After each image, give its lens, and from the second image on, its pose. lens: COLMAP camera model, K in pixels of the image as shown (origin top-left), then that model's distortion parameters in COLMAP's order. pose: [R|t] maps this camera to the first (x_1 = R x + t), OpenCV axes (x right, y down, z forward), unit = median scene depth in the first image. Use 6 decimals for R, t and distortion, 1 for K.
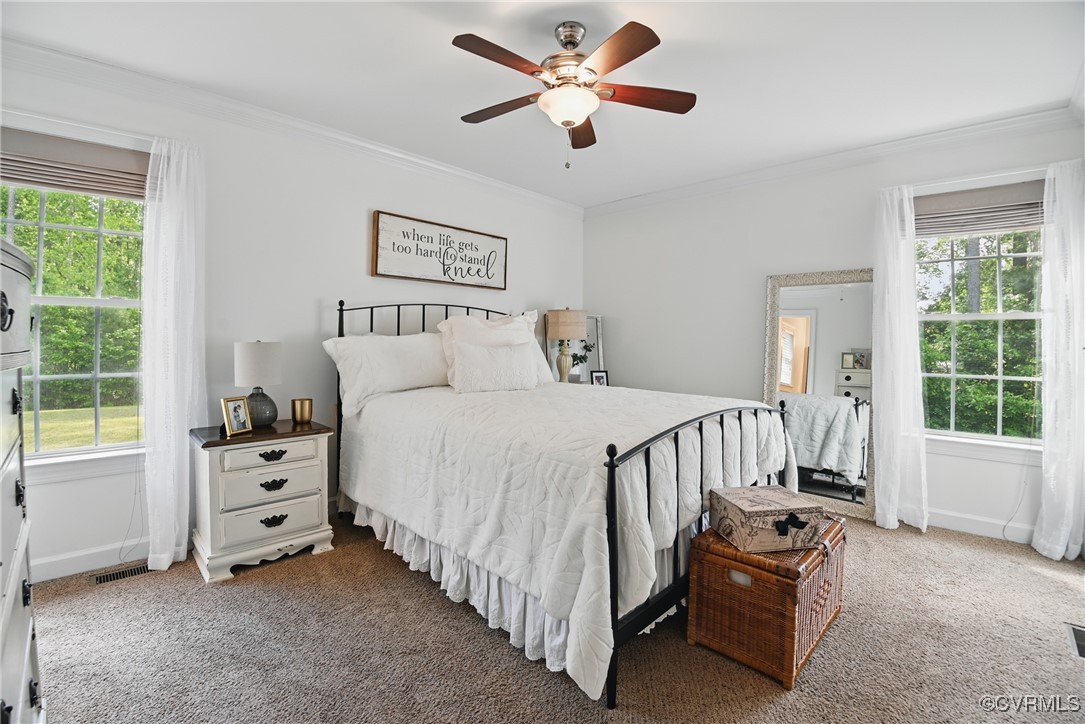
lens RADIAL K [[473.6, 0, 541.7], [0, 473.6, 354.1], [0, 0, 1]] dist [-0.055041, 0.000752]
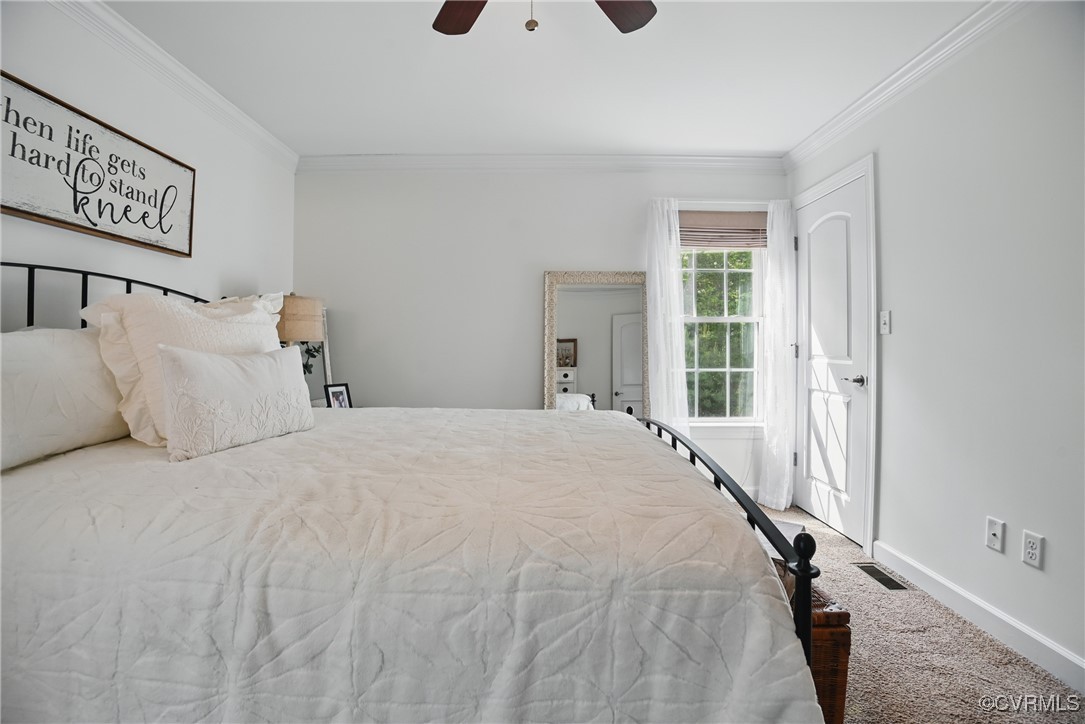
lens RADIAL K [[473.6, 0, 541.7], [0, 473.6, 354.1], [0, 0, 1]] dist [-0.055041, 0.000752]
pose [[0.722073, -0.022915, 0.691438, -0.179393], [0.024478, 0.999672, 0.007568, -0.010293], [-0.691384, 0.011460, 0.722396, 0.333693]]
